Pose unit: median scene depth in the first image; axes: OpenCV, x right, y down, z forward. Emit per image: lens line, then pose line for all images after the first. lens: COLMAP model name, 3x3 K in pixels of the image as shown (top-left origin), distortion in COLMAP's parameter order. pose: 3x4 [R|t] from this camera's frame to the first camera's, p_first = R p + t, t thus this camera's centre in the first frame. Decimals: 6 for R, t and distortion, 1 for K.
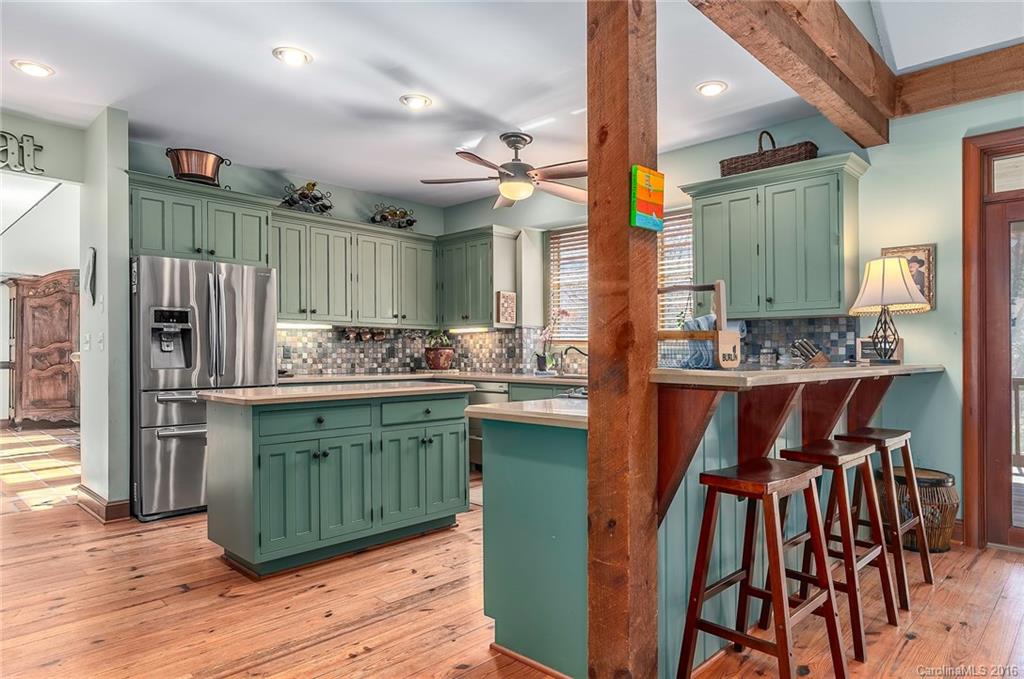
lens RADIAL K [[584.0, 0, 558.1], [0, 584.0, 354.3], [0, 0, 1]] dist [0.003438, -0.001789]
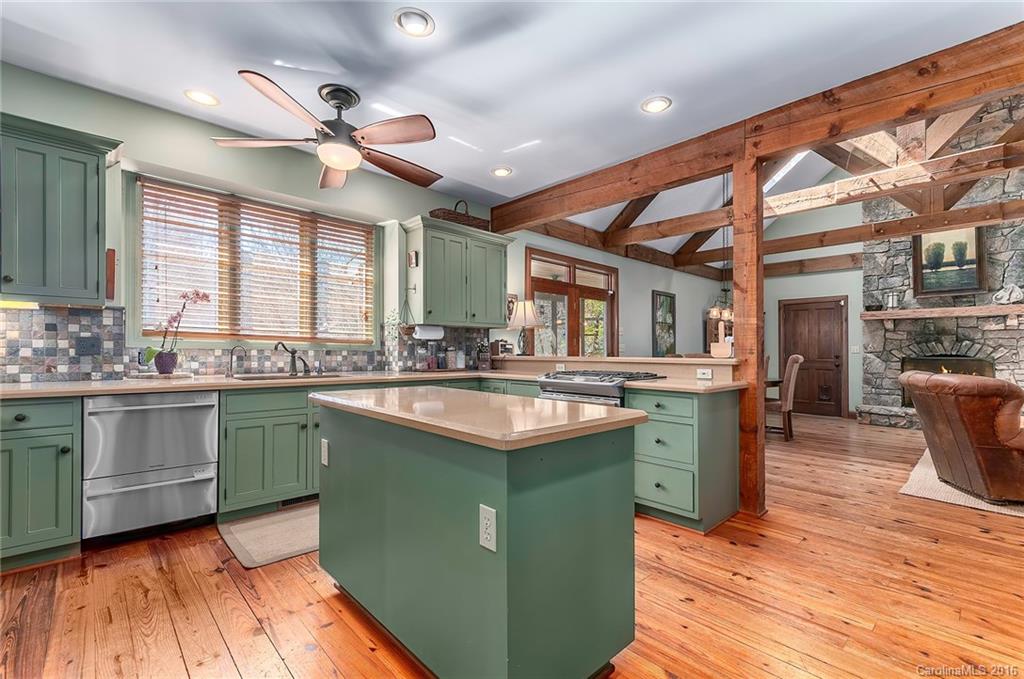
lens RADIAL K [[431.7, 0, 529.7], [0, 431.7, 342.5], [0, 0, 1]] dist [0.014711, -0.000596]
pose [[0.112102, 0.015539, 0.993575, -0.533604], [-0.006141, 0.999869, -0.014945, -0.004291], [-0.993678, -0.004426, 0.112182, 0.525367]]
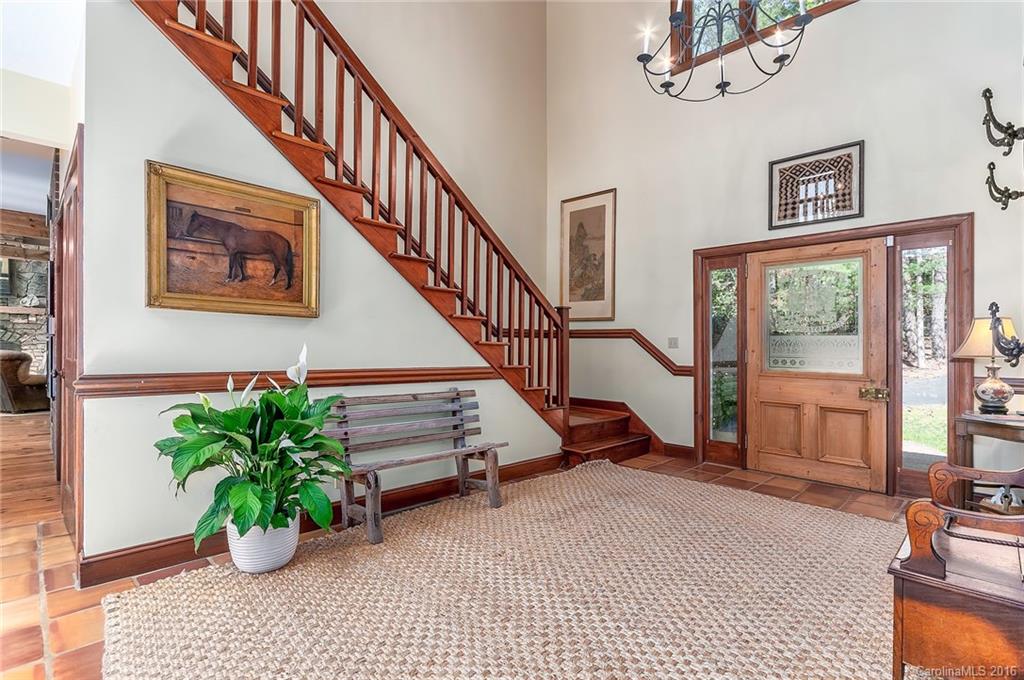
lens RADIAL K [[463.8, 0, 515.8], [0, 463.8, 343.5], [0, 0, 1]] dist [0.016366, 0.000456]
pose [[-0.997676, -0.009216, 0.067509, -1.288957], [-0.008778, 0.999938, 0.006783, -0.010650], [-0.067567, 0.006175, -0.997696, 1.139231]]
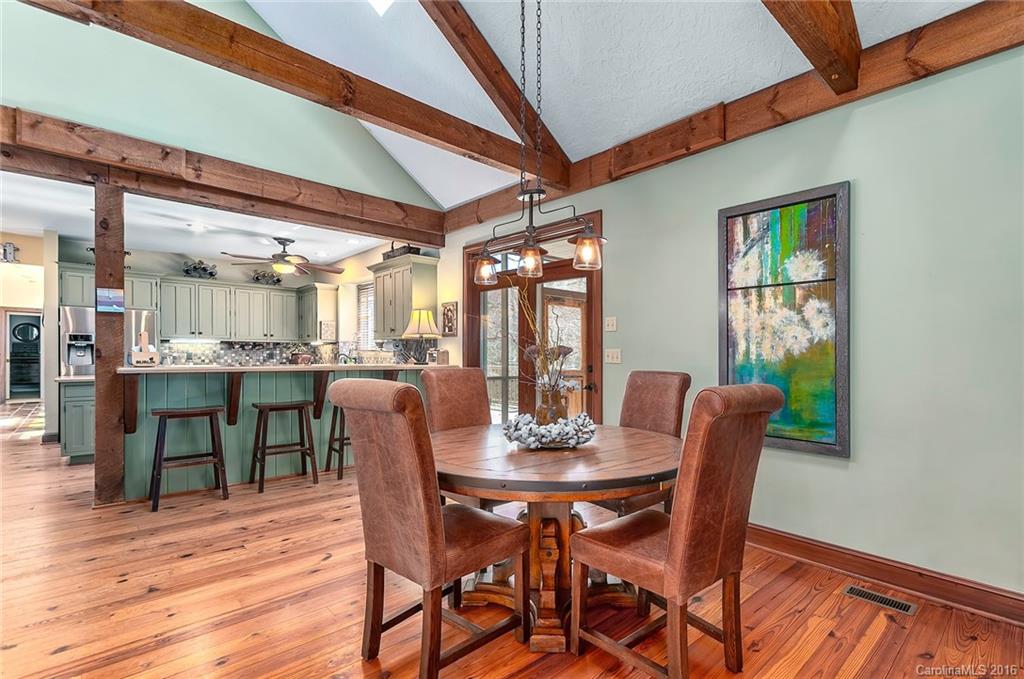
lens RADIAL K [[431.7, 0, 547.2], [0, 431.7, 356.1], [0, 0, 1]] dist [0.014711, -0.000596]
pose [[0.998615, 0.005092, -0.052370, 0.666906], [-0.005090, 0.999987, 0.000169, -0.008878], [0.052370, 0.000098, 0.998628, -0.252674]]
